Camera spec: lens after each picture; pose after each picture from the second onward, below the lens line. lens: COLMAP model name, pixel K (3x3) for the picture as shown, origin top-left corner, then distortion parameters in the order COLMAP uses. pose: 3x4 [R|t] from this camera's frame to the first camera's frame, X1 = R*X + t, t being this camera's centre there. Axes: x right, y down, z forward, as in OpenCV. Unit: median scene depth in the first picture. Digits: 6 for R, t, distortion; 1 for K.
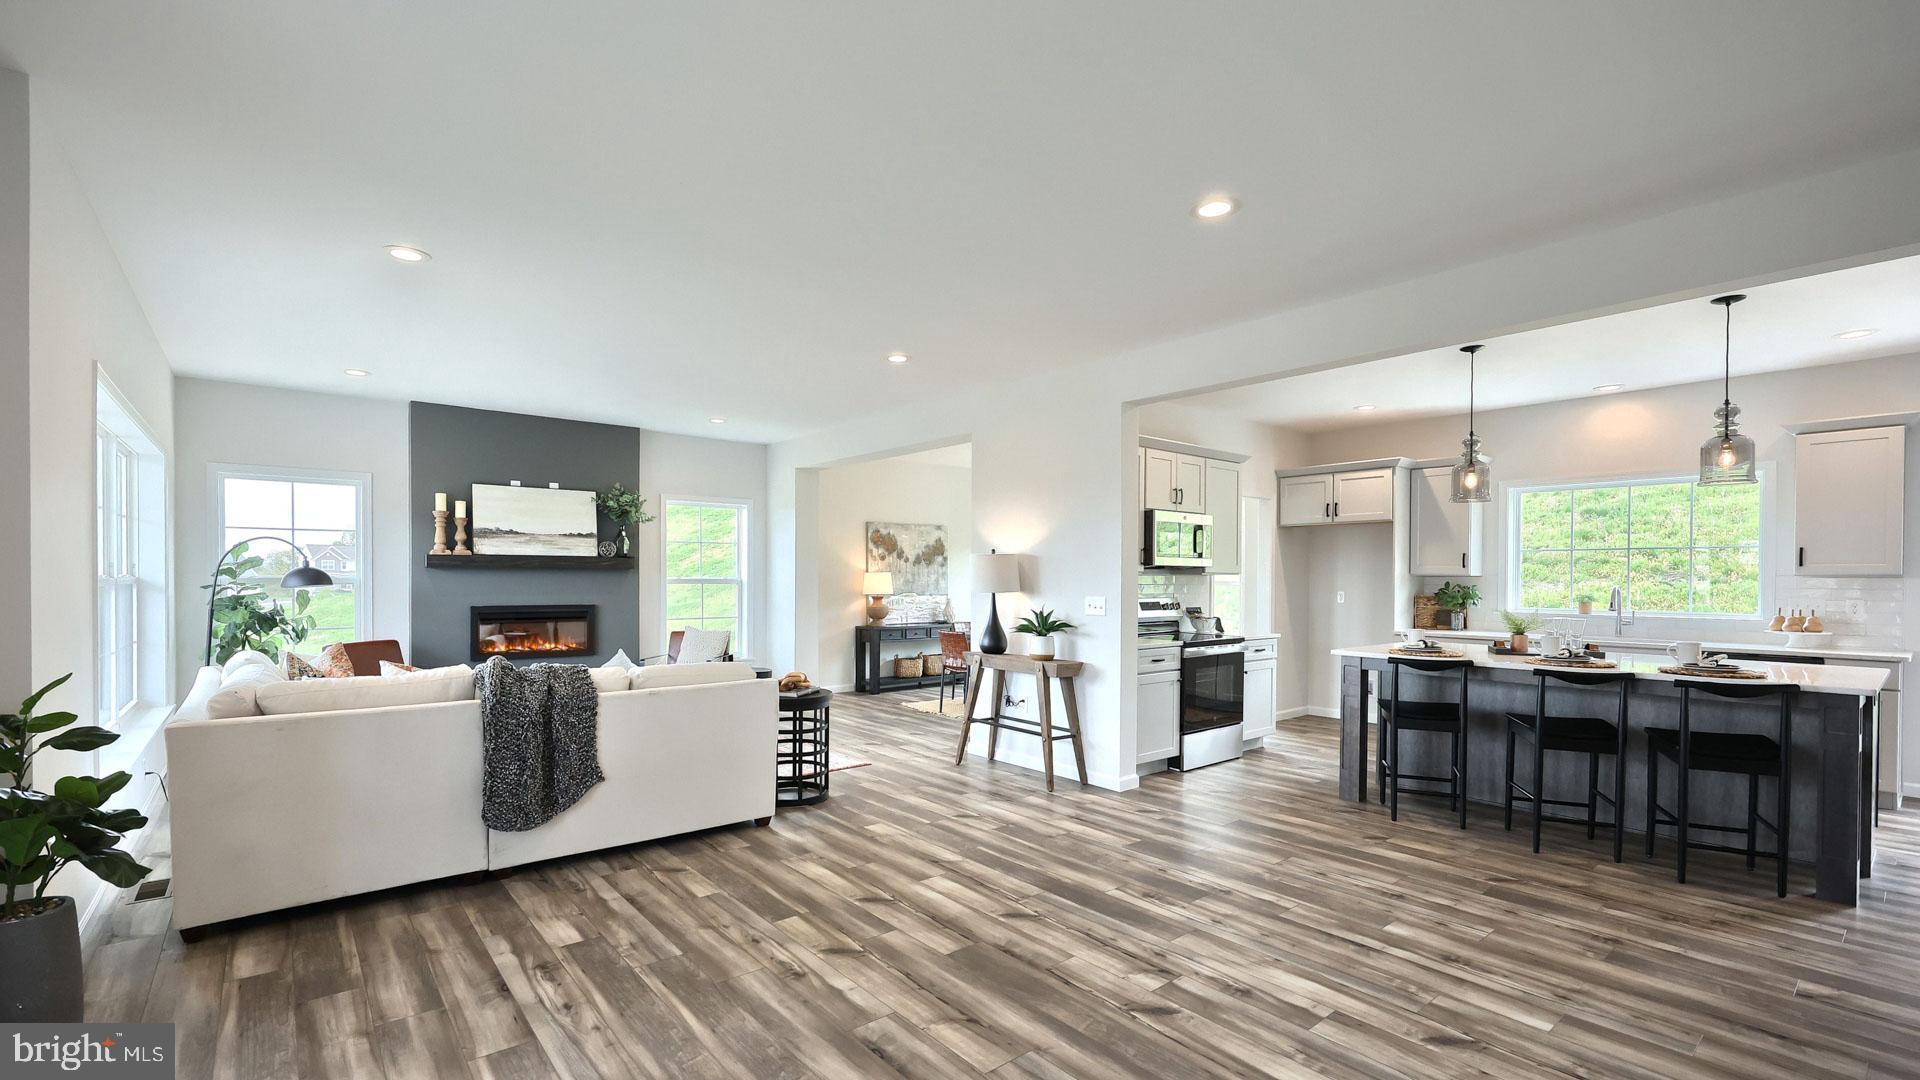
lens RADIAL K [[817.1, 0, 930.6], [0, 817.1, 586.6], [0, 0, 1]] dist [-0.000100, 0.000359]
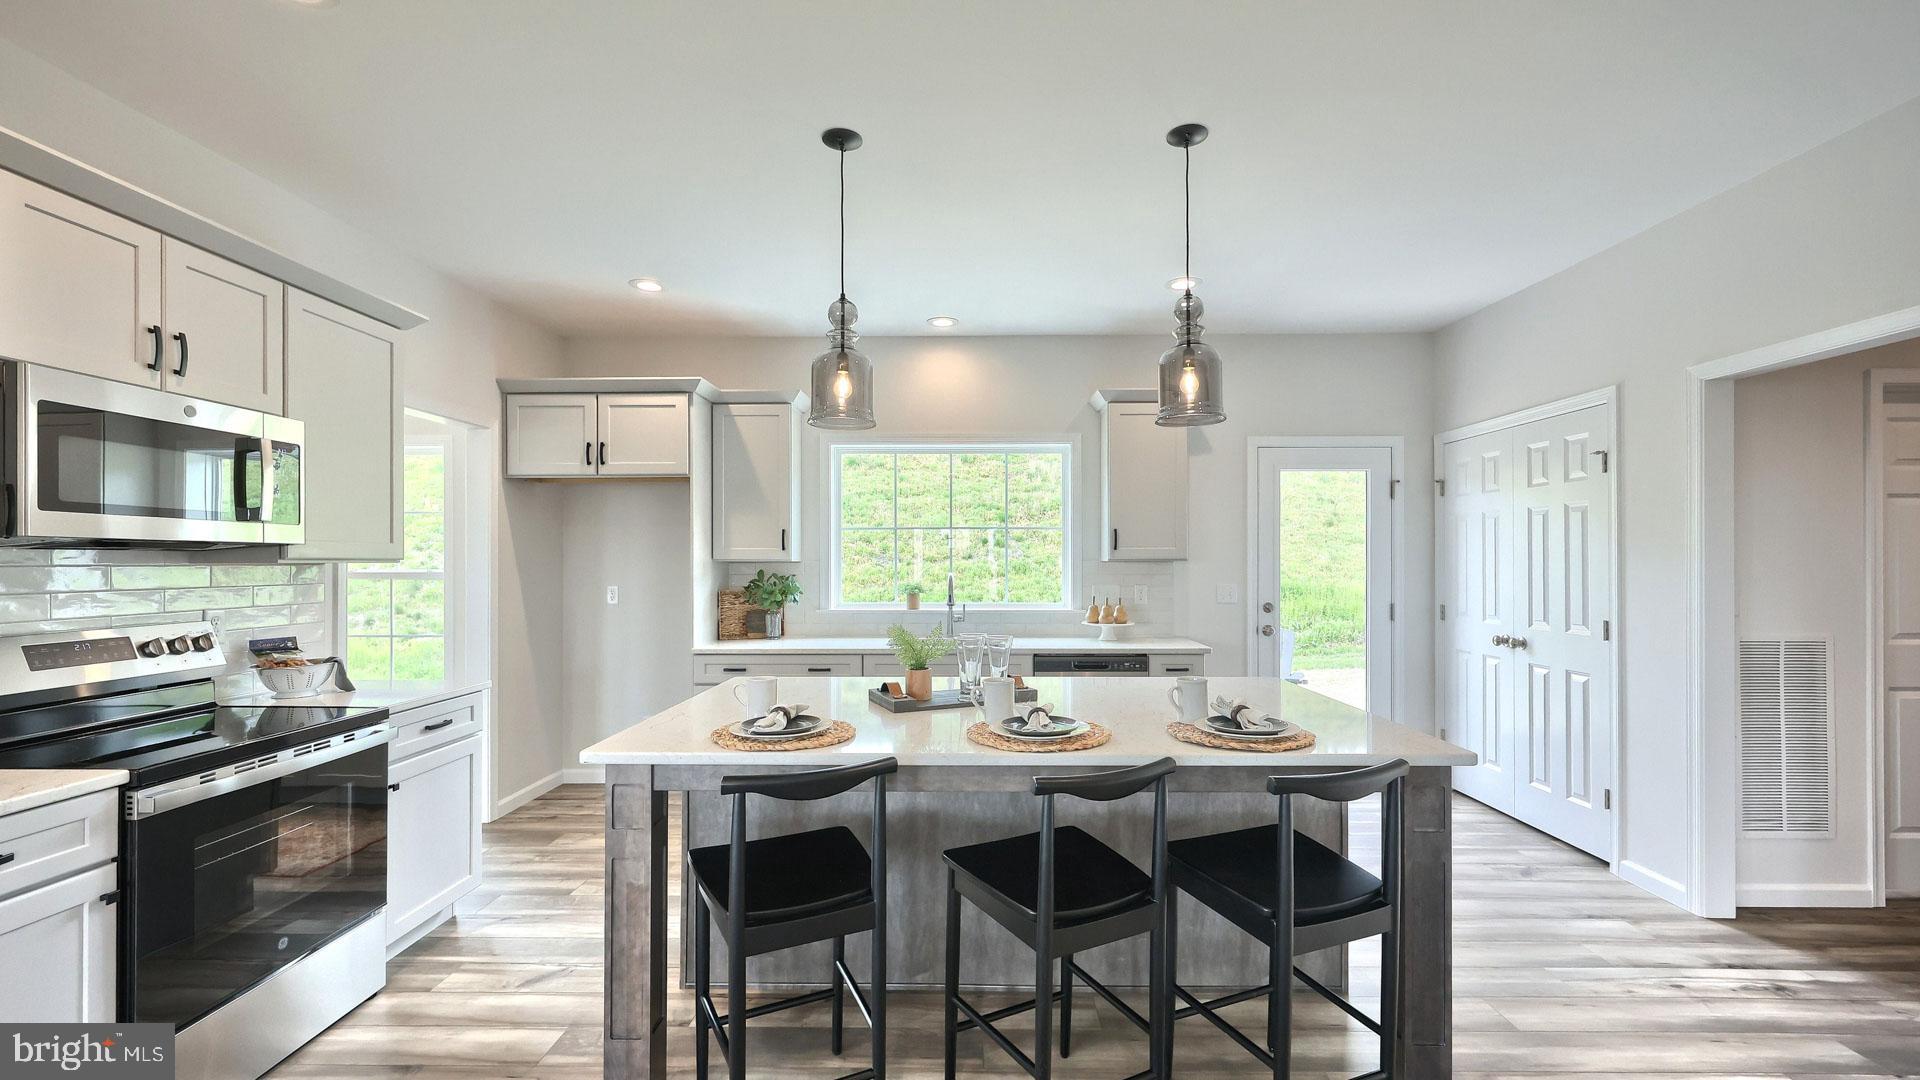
lens RADIAL K [[781.9, 0, 963.4], [0, 781.9, 556.6], [0, 0, 1]] dist [0.001182, 0.000157]
pose [[0.636107, -0.001005, 0.771600, 0.246236], [0.013552, 0.999859, -0.009869, -0.009334], [-0.771482, 0.016734, 0.636031, 0.478753]]
